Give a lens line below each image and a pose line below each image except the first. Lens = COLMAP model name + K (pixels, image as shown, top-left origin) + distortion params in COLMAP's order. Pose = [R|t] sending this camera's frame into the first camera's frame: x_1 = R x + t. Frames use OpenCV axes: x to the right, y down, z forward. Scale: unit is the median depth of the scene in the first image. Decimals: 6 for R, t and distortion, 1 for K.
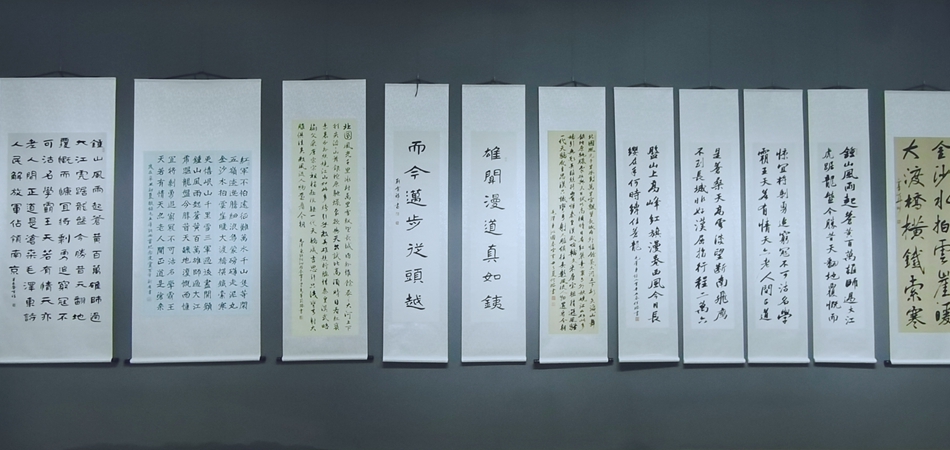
lens RADIAL K [[501.1, 0, 464.8], [0, 501.1, 229.3], [0, 0, 1]] dist [-0.004311, 0.000965]
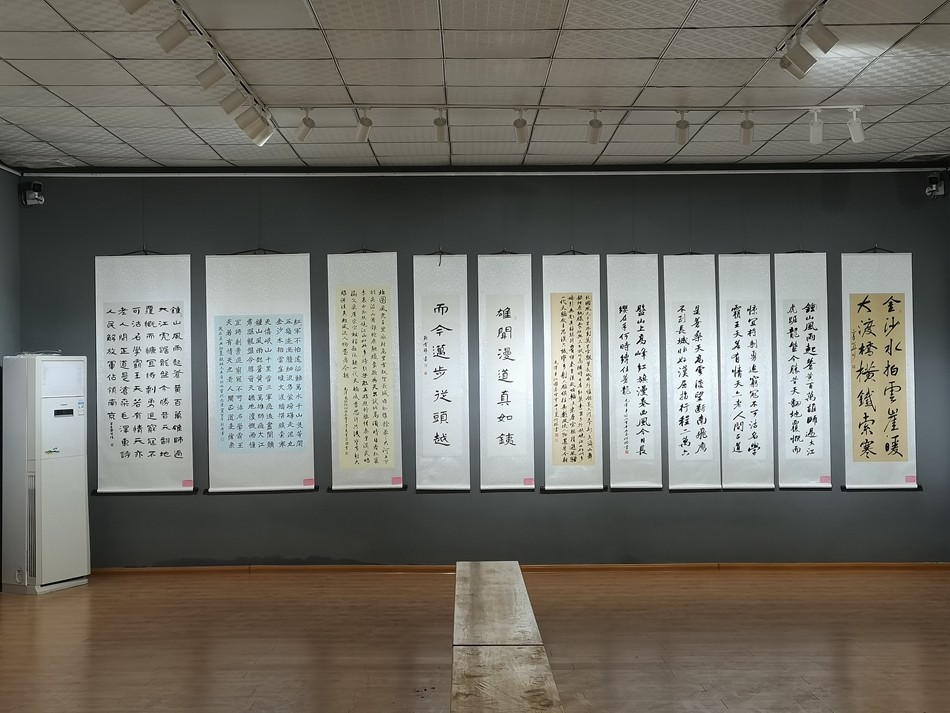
lens RADIAL K [[1201.7, 0, 476.0], [0, 1201.7, 357.9], [0, 0, 1]] dist [-0.017593, 0.000000]
pose [[0.994877, -0.014414, -0.100060, 0.271357], [0.016333, 0.999698, 0.018385, -0.099654], [0.099765, -0.019925, 0.994812, -1.829669]]
